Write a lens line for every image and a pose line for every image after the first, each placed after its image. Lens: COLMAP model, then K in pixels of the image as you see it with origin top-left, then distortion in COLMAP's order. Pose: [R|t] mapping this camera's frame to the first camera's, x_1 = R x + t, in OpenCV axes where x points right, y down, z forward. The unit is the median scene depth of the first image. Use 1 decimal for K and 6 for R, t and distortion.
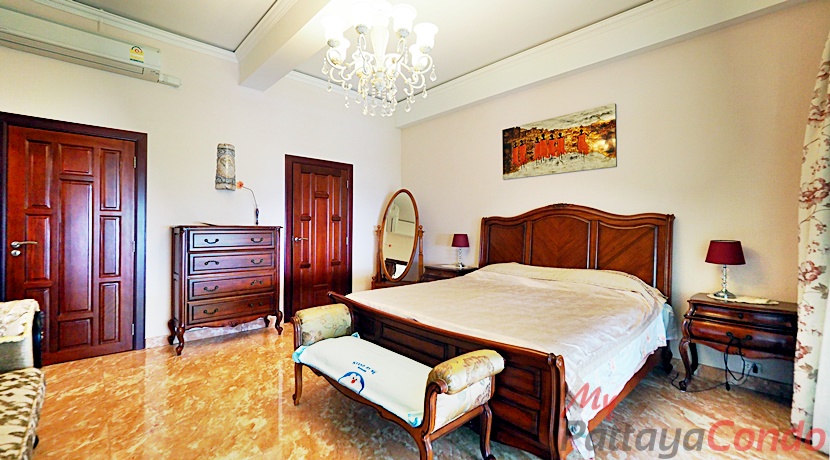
lens RADIAL K [[345.9, 0, 407.8], [0, 345.9, 227.1], [0, 0, 1]] dist [-0.000356, -0.000099]
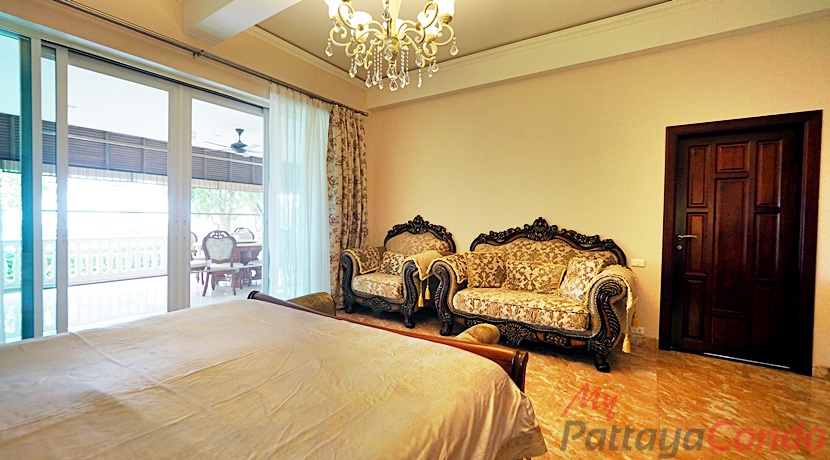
lens RADIAL K [[345.9, 0, 407.8], [0, 345.9, 227.1], [0, 0, 1]] dist [-0.000356, -0.000099]
pose [[-0.972906, -0.018032, -0.230497, 0.064595], [-0.022951, 0.999562, 0.018680, 0.004352], [0.230059, 0.023464, -0.972894, 1.734162]]
